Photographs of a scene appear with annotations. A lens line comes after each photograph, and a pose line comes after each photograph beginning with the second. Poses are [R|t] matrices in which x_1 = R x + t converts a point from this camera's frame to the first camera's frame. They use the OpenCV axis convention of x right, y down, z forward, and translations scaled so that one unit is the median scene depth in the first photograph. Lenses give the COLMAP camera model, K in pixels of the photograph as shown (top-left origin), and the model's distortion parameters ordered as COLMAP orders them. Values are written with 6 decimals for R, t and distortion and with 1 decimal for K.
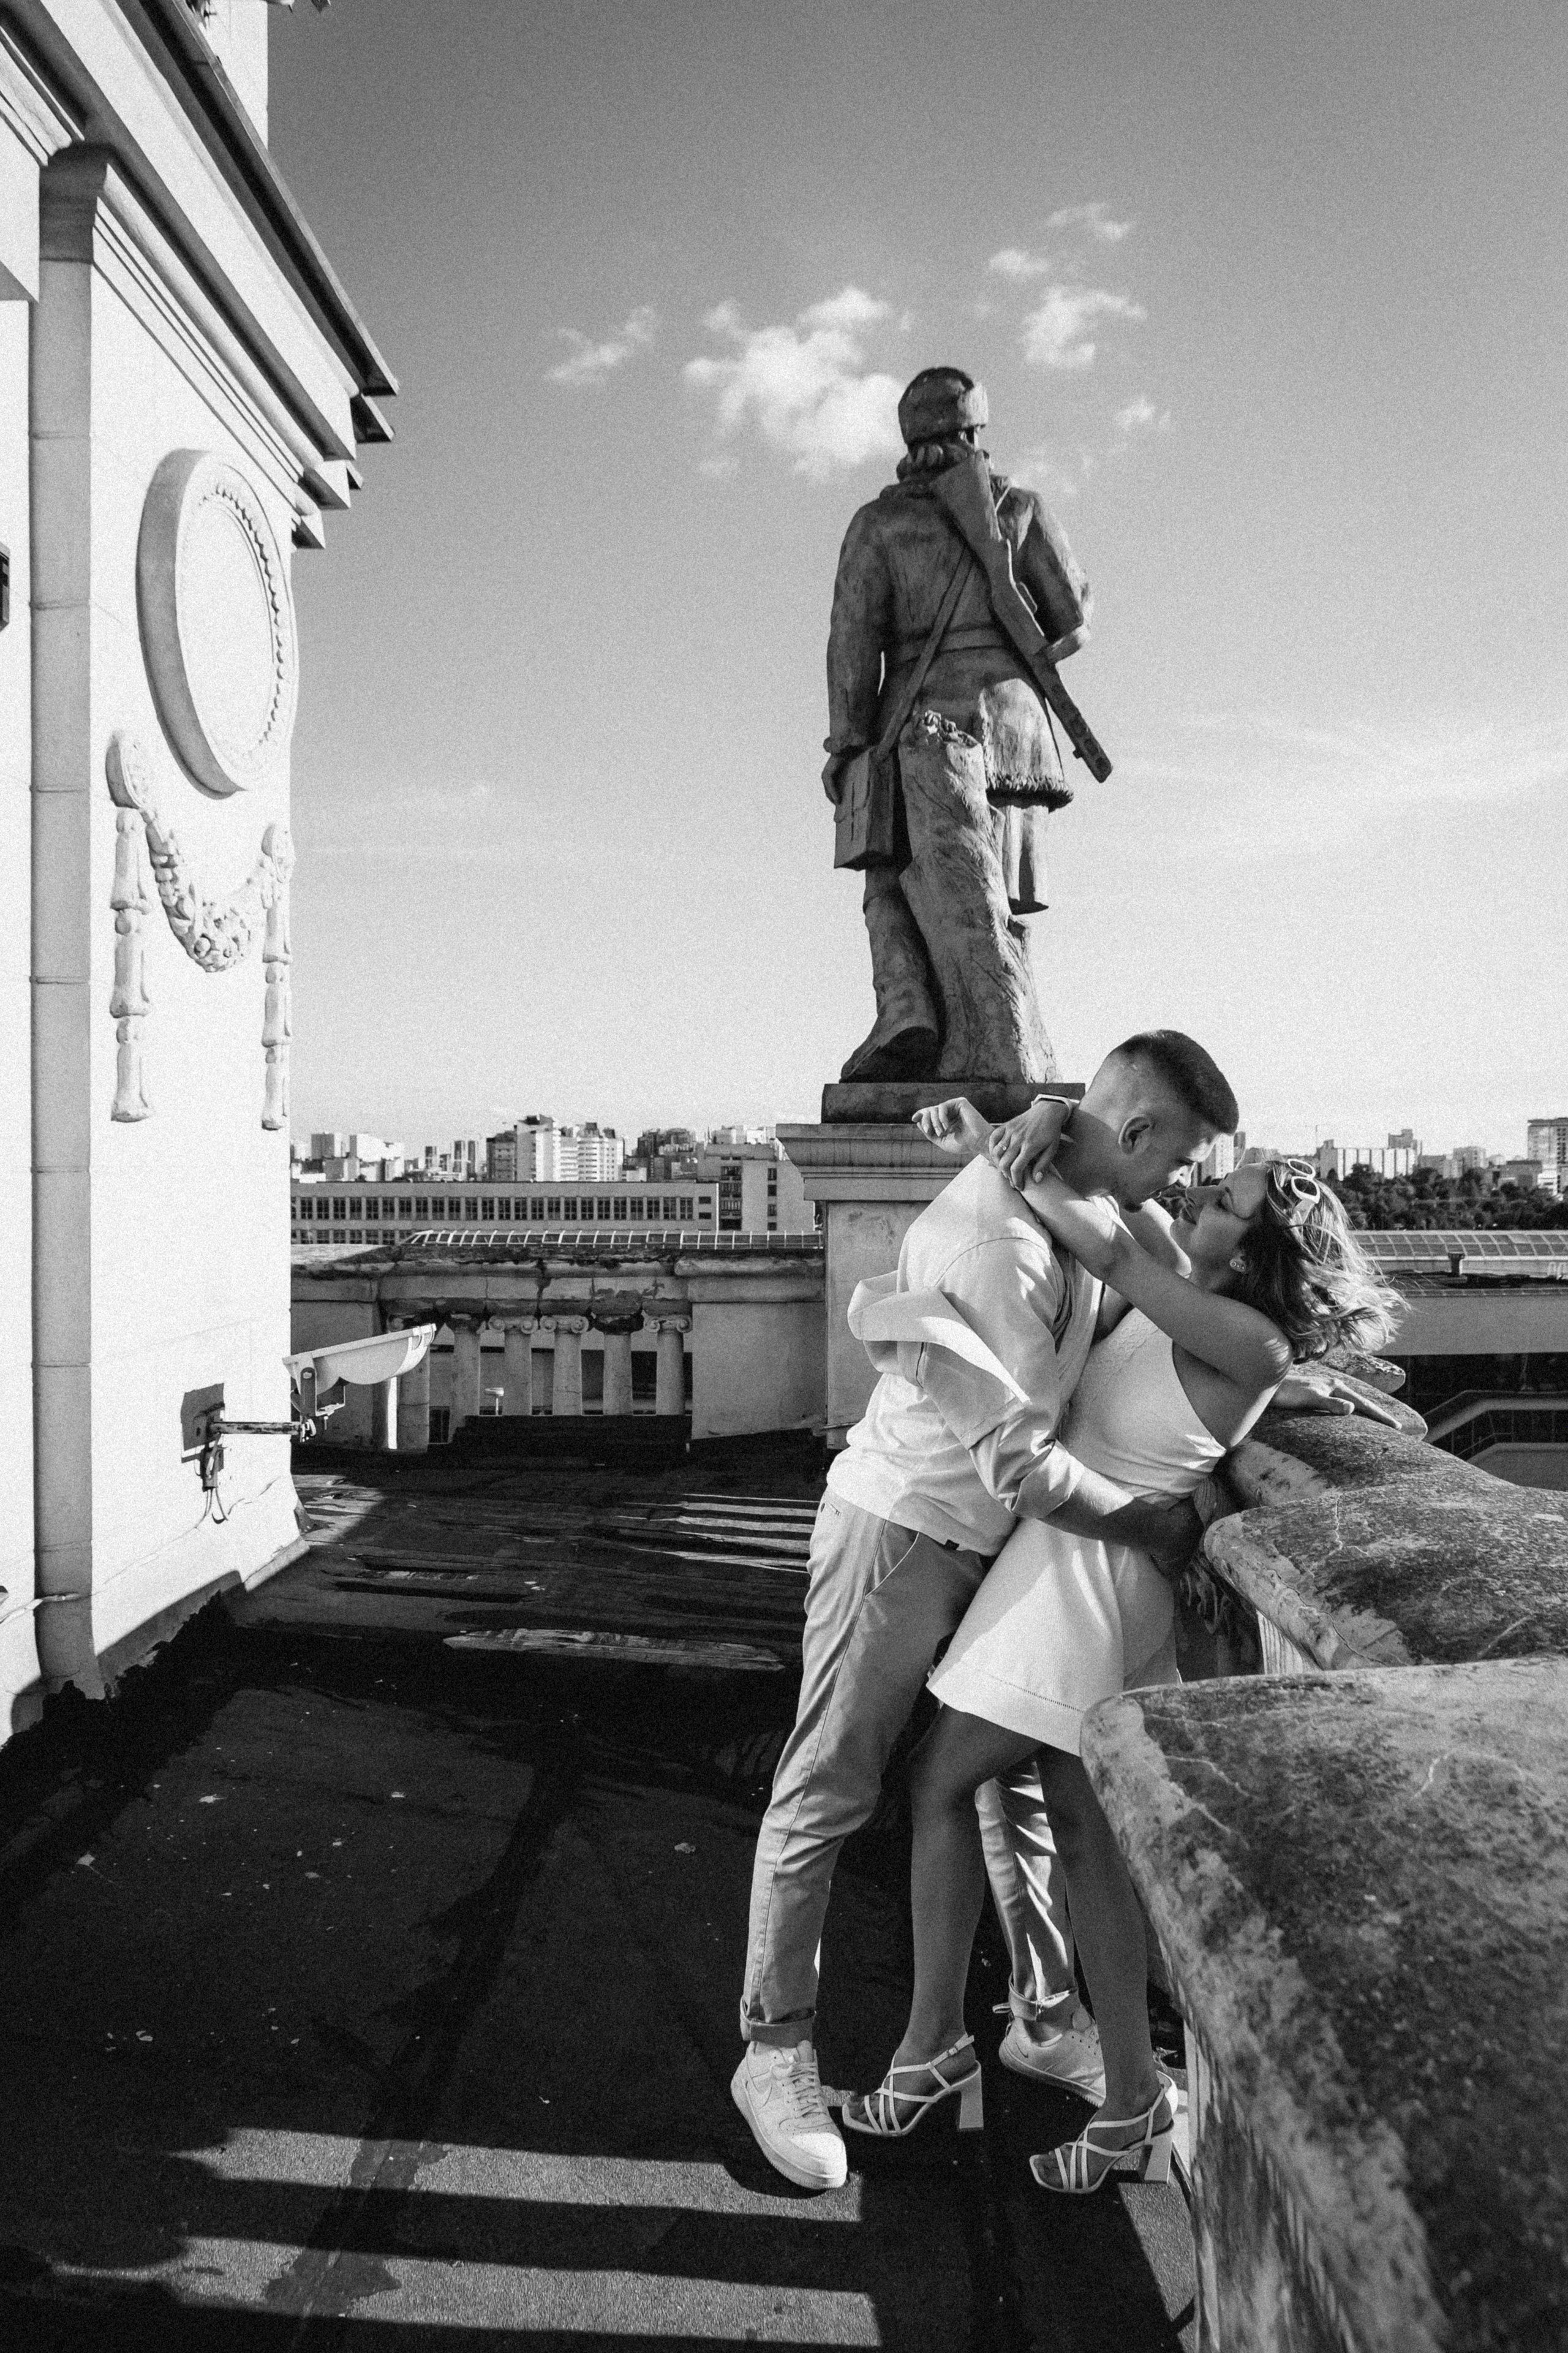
lens RADIAL K [[1574.2, 0, 802.4], [0, 1574.2, 1178.2], [0, 0, 1]] dist [0.005859, -0.002081]
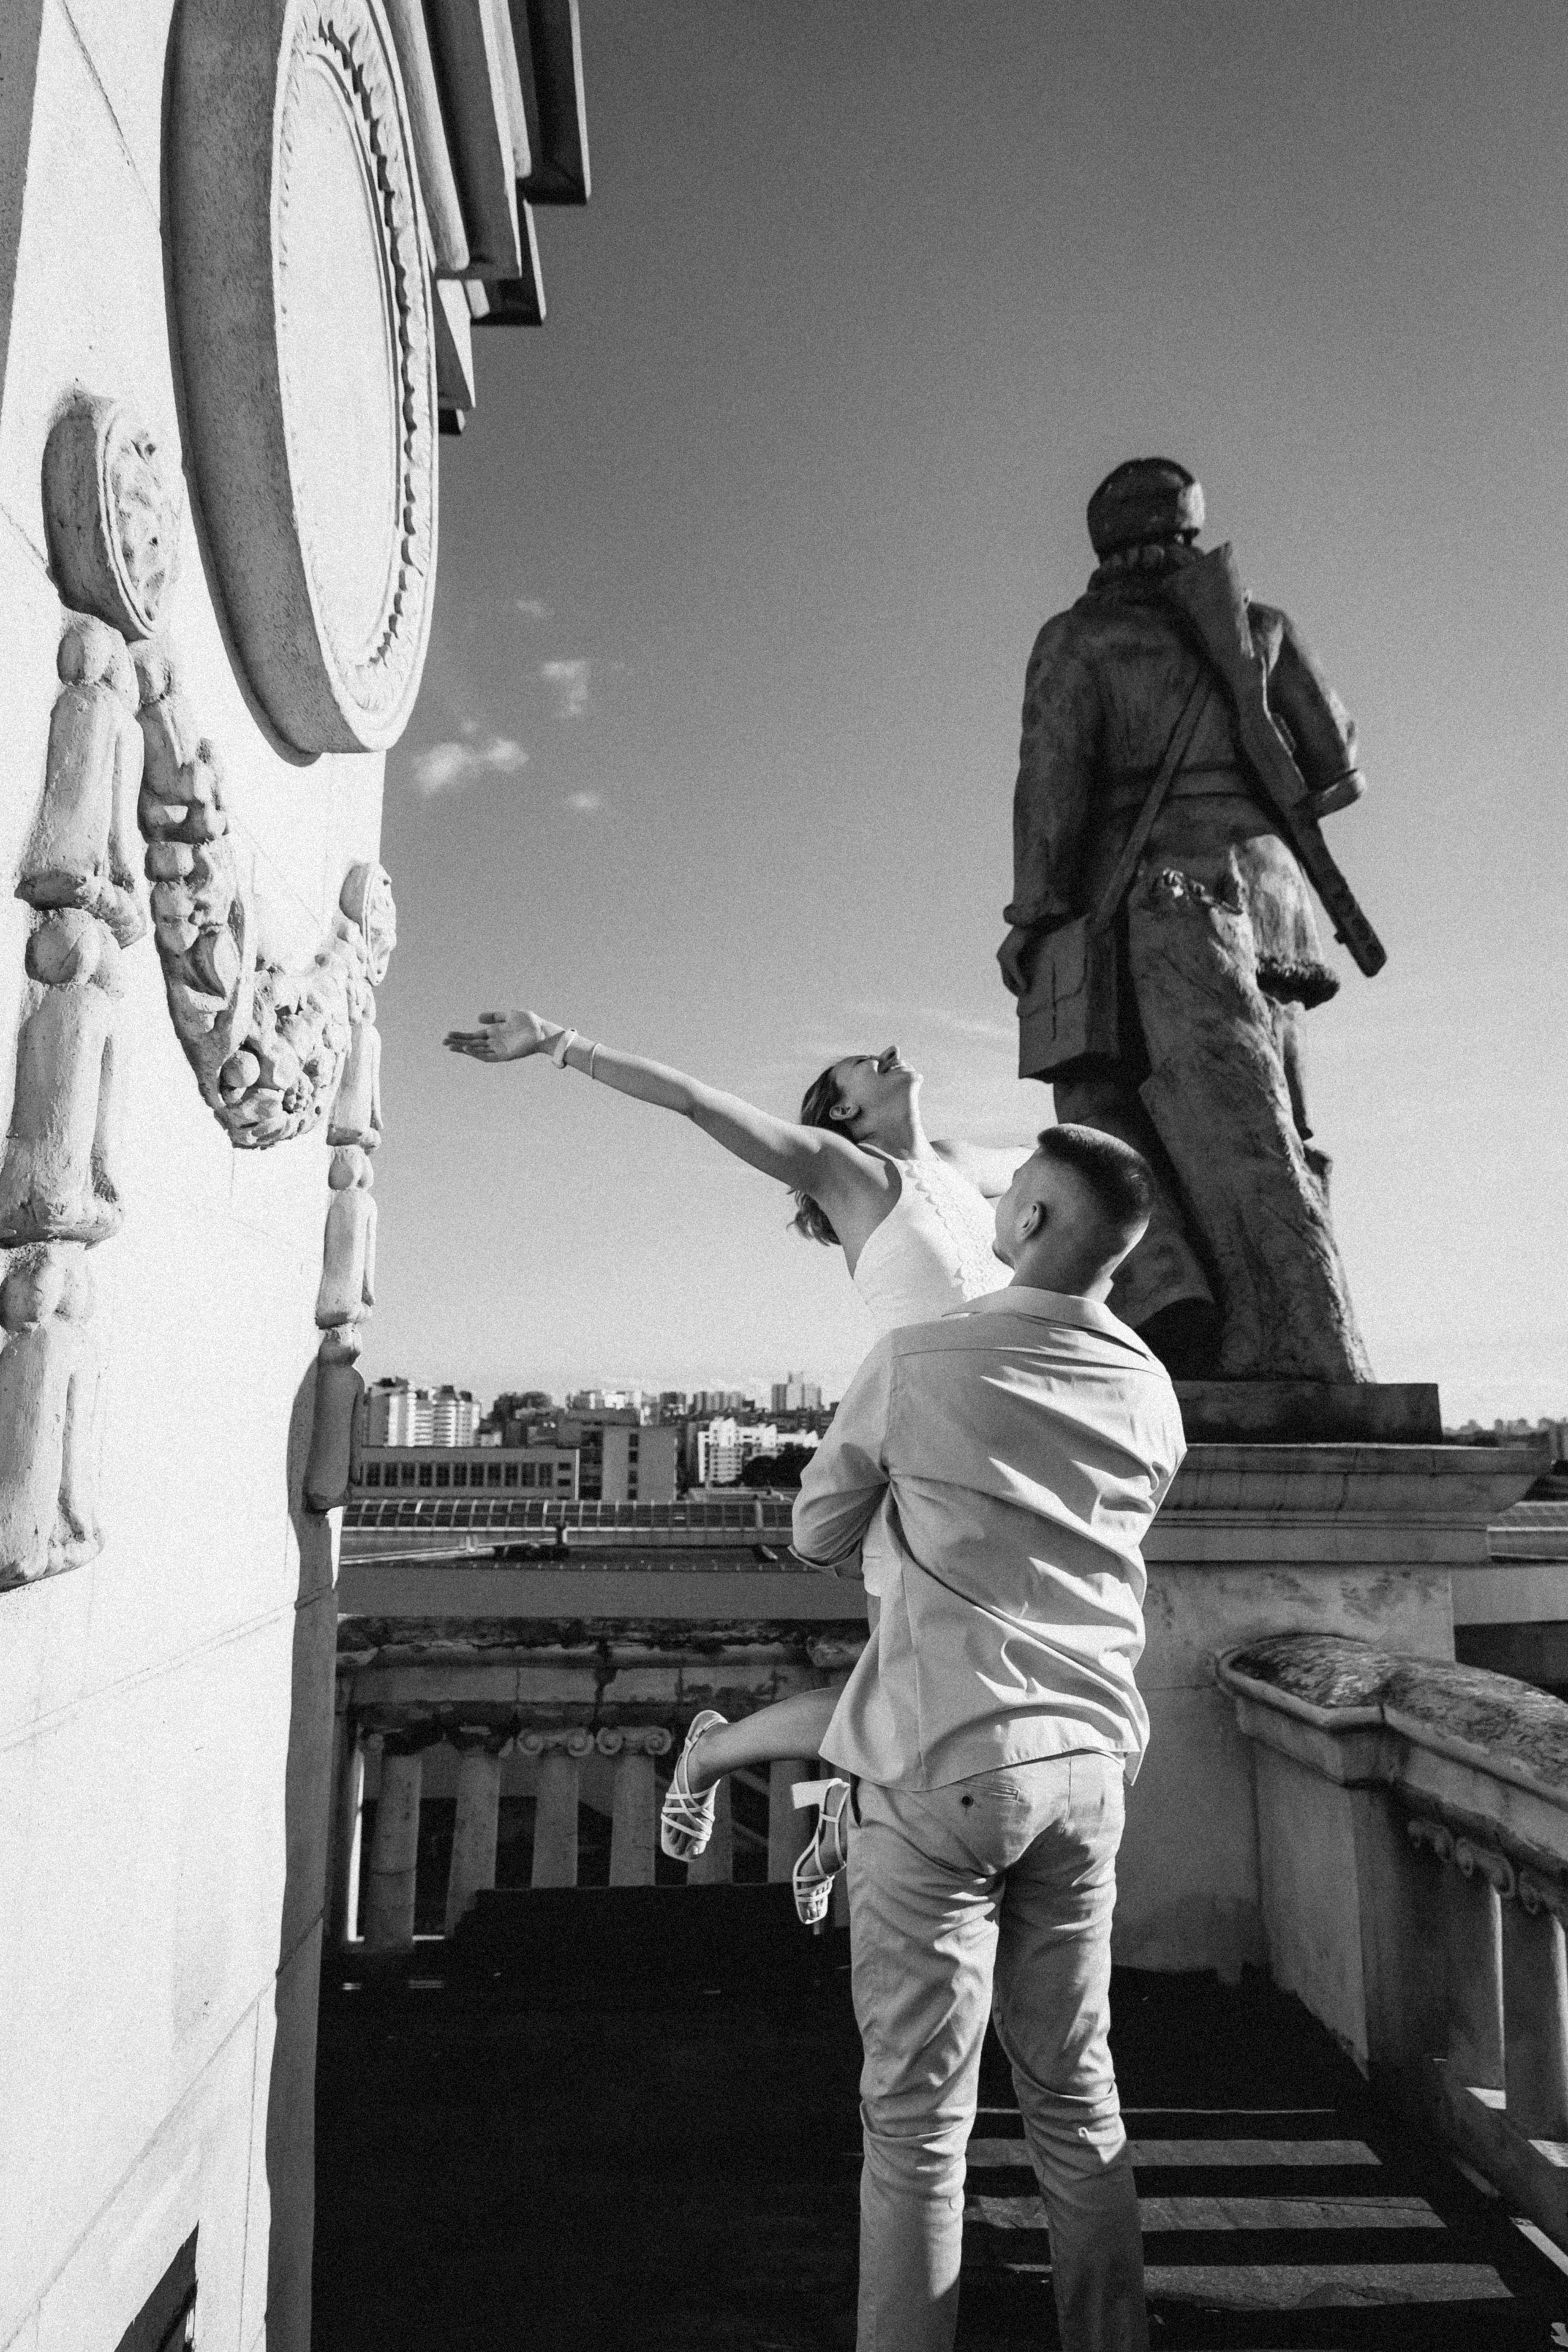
lens RADIAL K [[1532.7, 0, 805.8], [0, 1532.7, 1186.9], [0, 0, 1]] dist [0.000481, 0.001108]
pose [[0.995243, 0.021184, 0.095091, -0.149585], [-0.005257, 0.986328, -0.164709, -0.031334], [-0.097280, 0.163426, 0.981748, 0.334138]]
